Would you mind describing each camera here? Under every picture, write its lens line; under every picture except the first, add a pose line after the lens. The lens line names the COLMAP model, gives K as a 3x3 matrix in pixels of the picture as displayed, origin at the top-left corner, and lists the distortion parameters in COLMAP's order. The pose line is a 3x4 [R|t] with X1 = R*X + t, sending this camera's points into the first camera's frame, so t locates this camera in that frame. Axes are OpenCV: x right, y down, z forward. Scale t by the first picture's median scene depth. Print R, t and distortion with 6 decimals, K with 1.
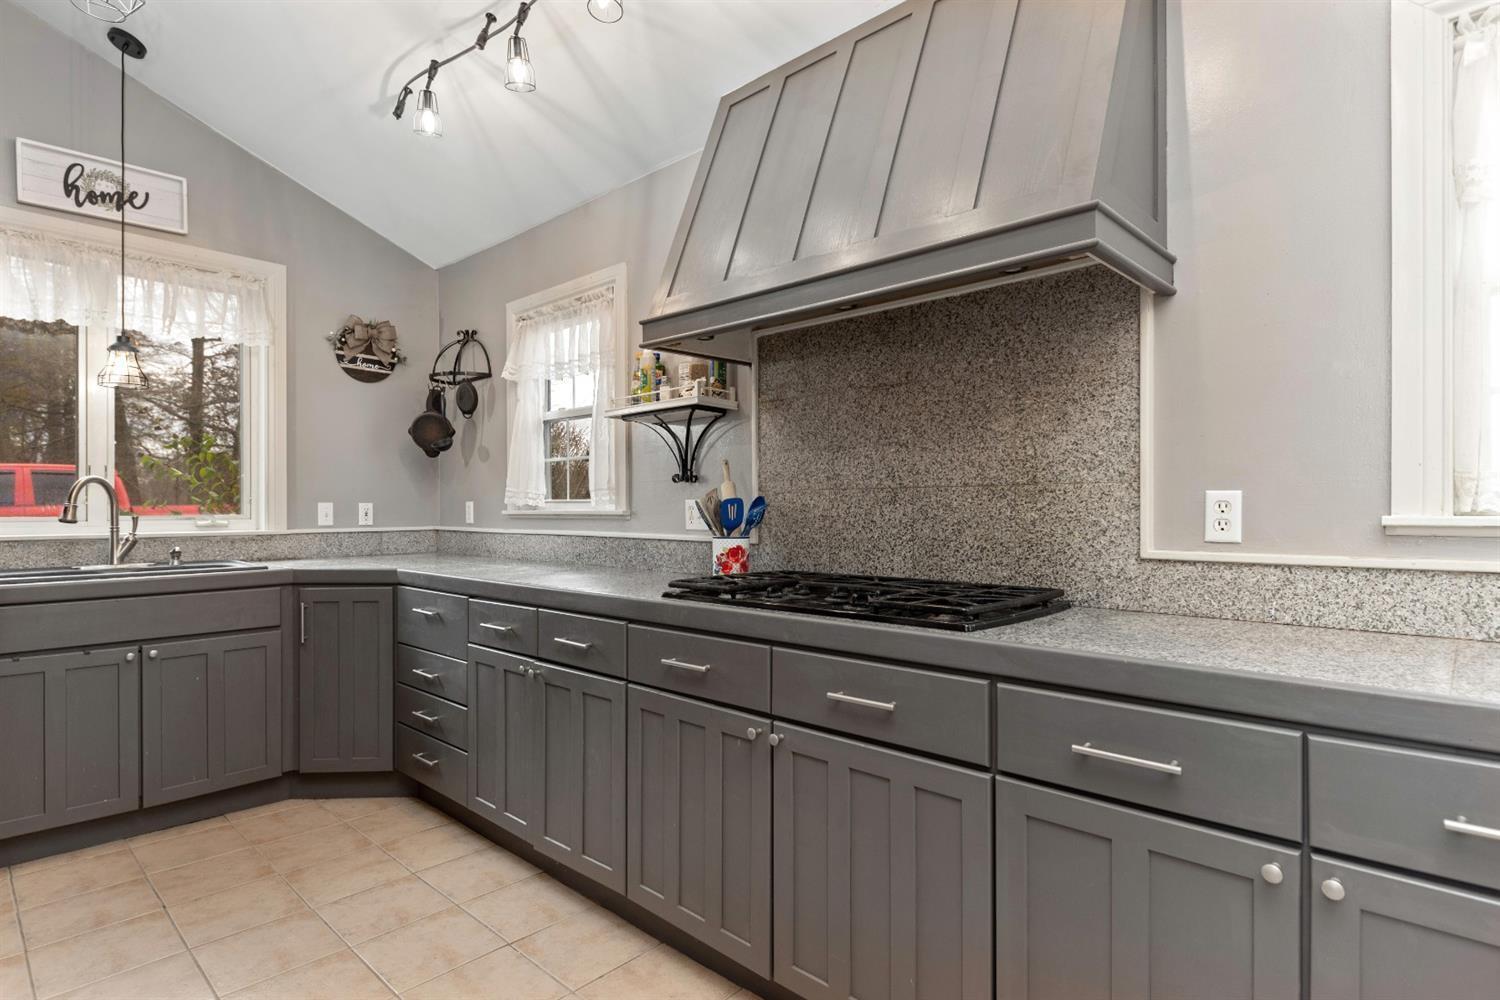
lens RADIAL K [[784.5, 0, 751.4], [0, 784.5, 503.9], [0, 0, 1]] dist [-0.003901, 0.000384]
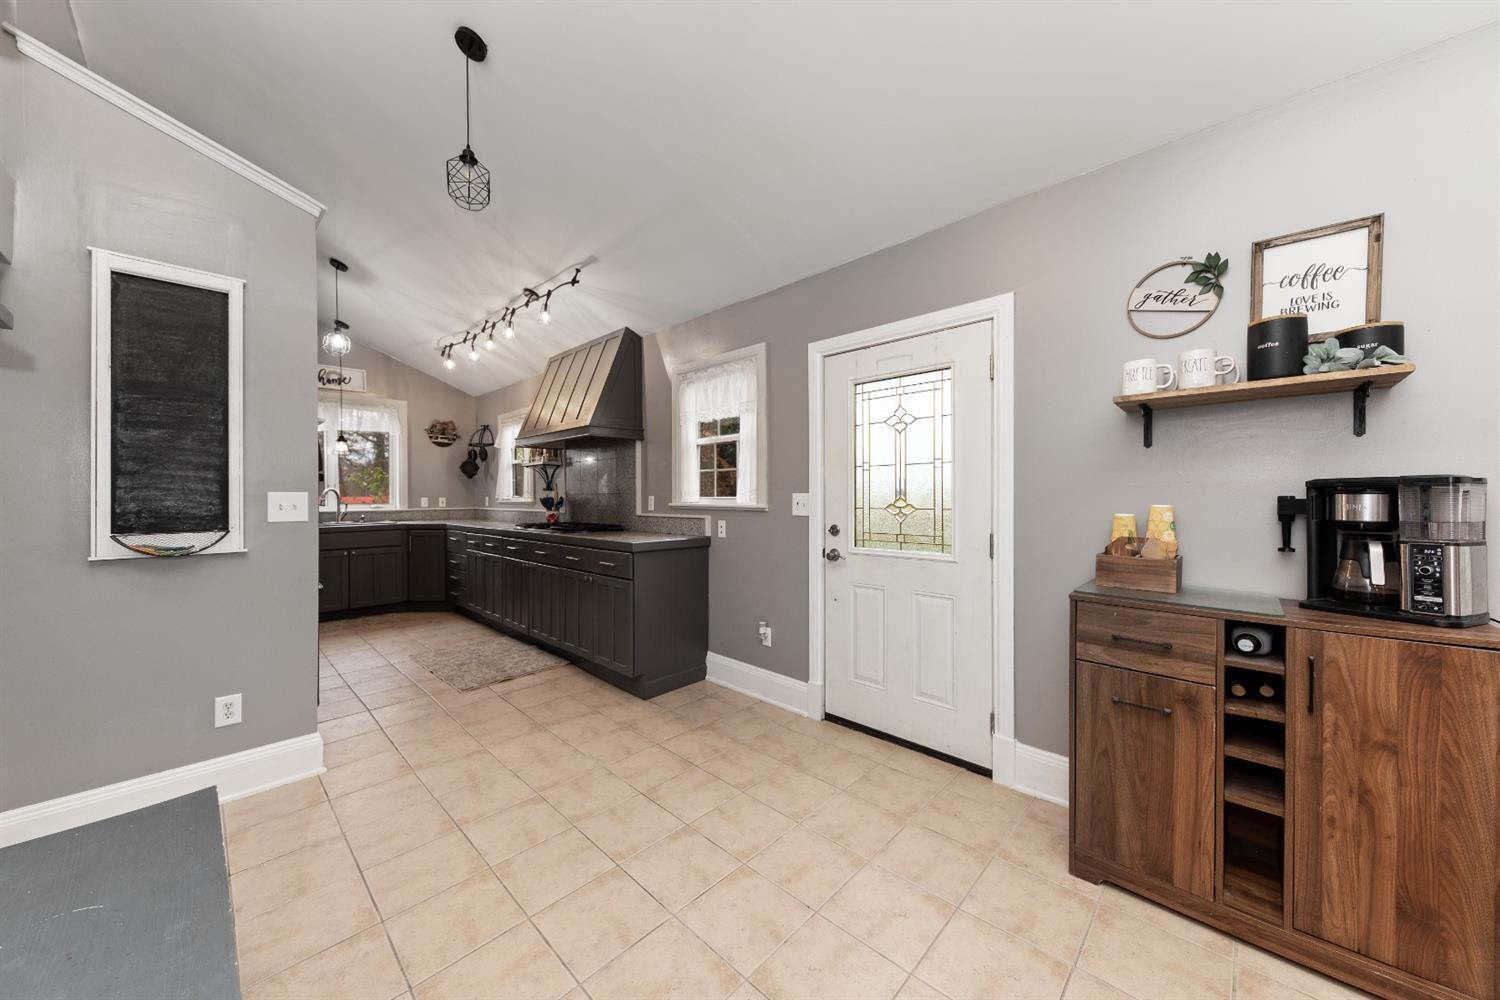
lens RADIAL K [[520.0, 0, 747.2], [0, 520.0, 494.7], [0, 0, 1]] dist [0.000154, 0.000004]
pose [[0.999986, -0.002803, -0.004433, 0.531483], [0.002822, 0.999987, 0.004173, -0.016907], [0.004421, -0.004185, 0.999981, -0.695347]]
